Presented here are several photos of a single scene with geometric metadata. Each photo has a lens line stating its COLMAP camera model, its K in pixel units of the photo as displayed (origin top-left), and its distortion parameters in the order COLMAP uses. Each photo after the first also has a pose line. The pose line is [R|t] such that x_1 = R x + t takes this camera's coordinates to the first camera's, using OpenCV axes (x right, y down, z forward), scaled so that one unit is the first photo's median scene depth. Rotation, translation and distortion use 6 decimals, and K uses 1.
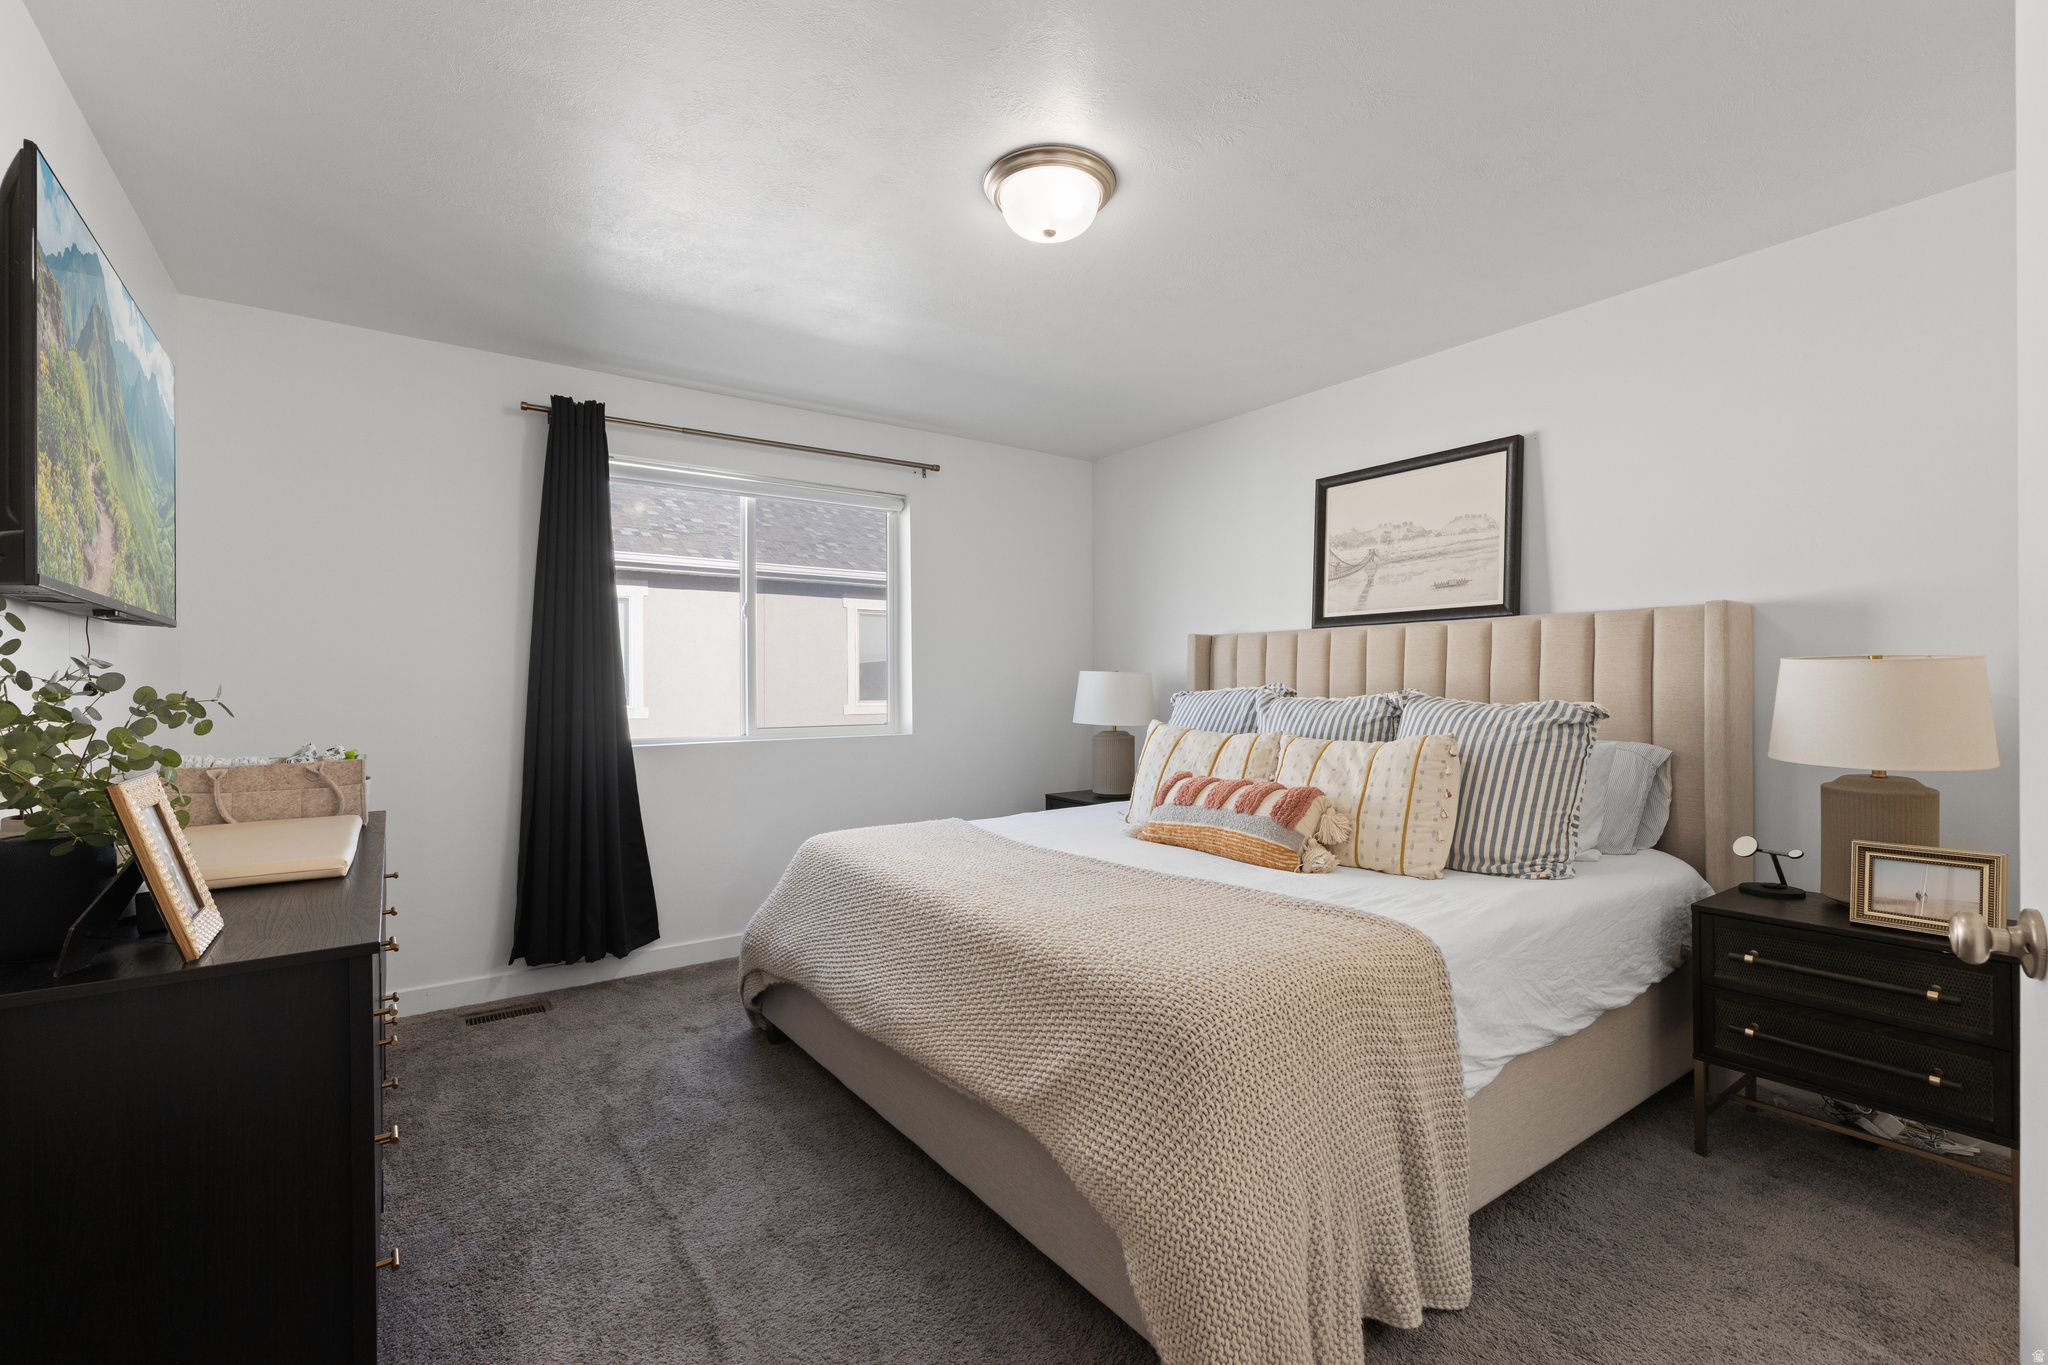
lens RADIAL K [[890.6, 0, 1032.9], [0, 890.6, 684.9], [0, 0, 1]] dist [-0.009724, 0.000627]
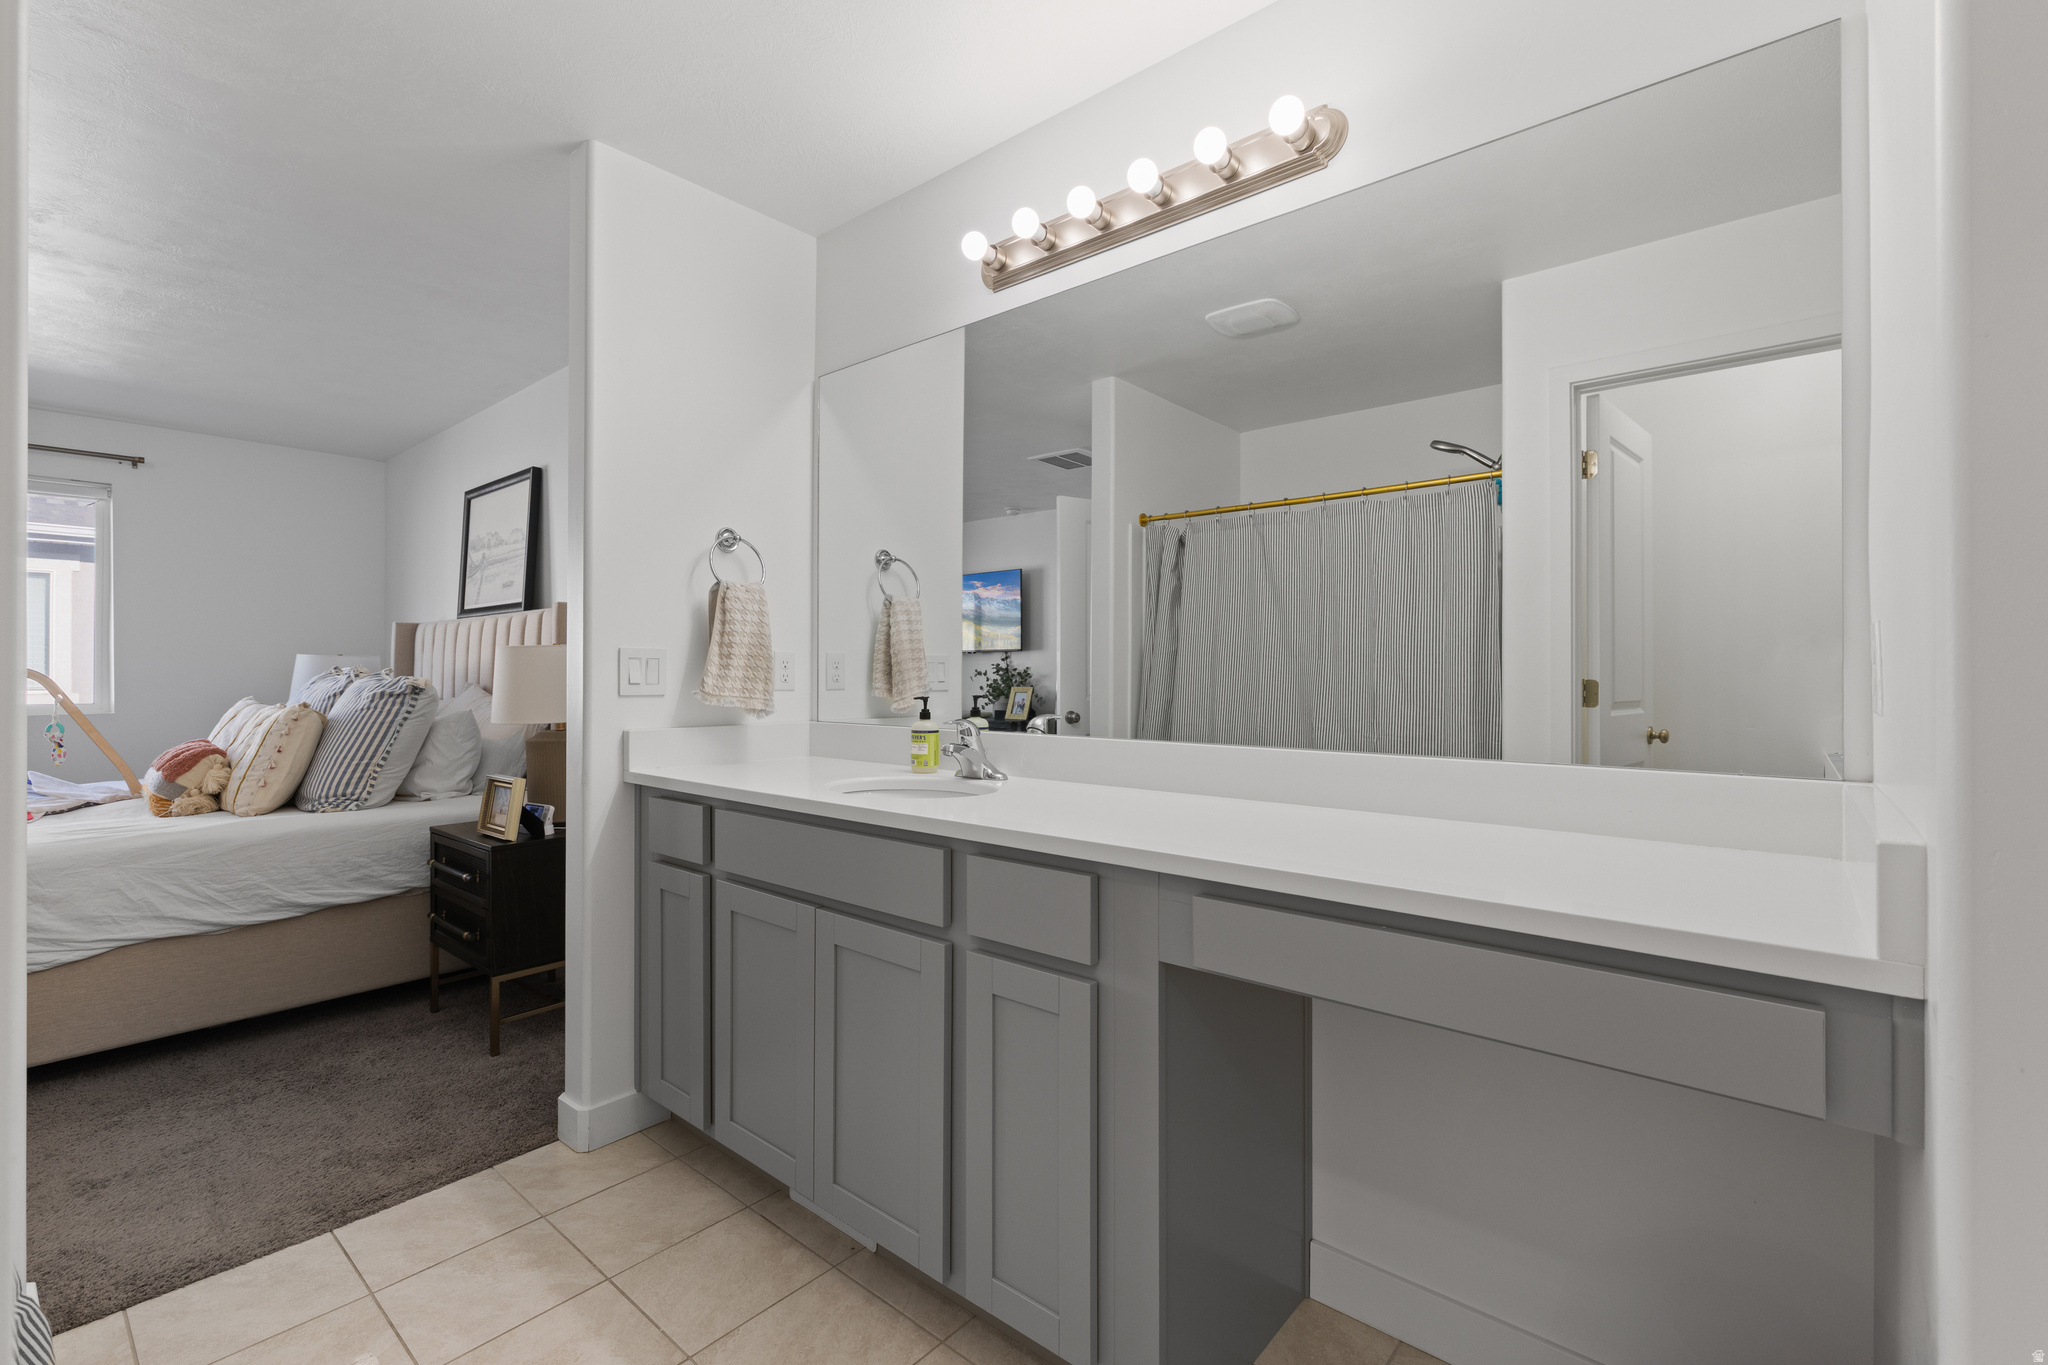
lens RADIAL K [[890.6, 0, 1081.5], [0, 890.6, 652.7], [0, 0, 1]] dist [-0.009724, 0.000627]
pose [[0.967861, 0.006313, 0.251407, 0.827989], [-0.001806, 0.999834, -0.018153, 0.002404], [-0.251480, 0.017116, 0.967711, -0.344202]]
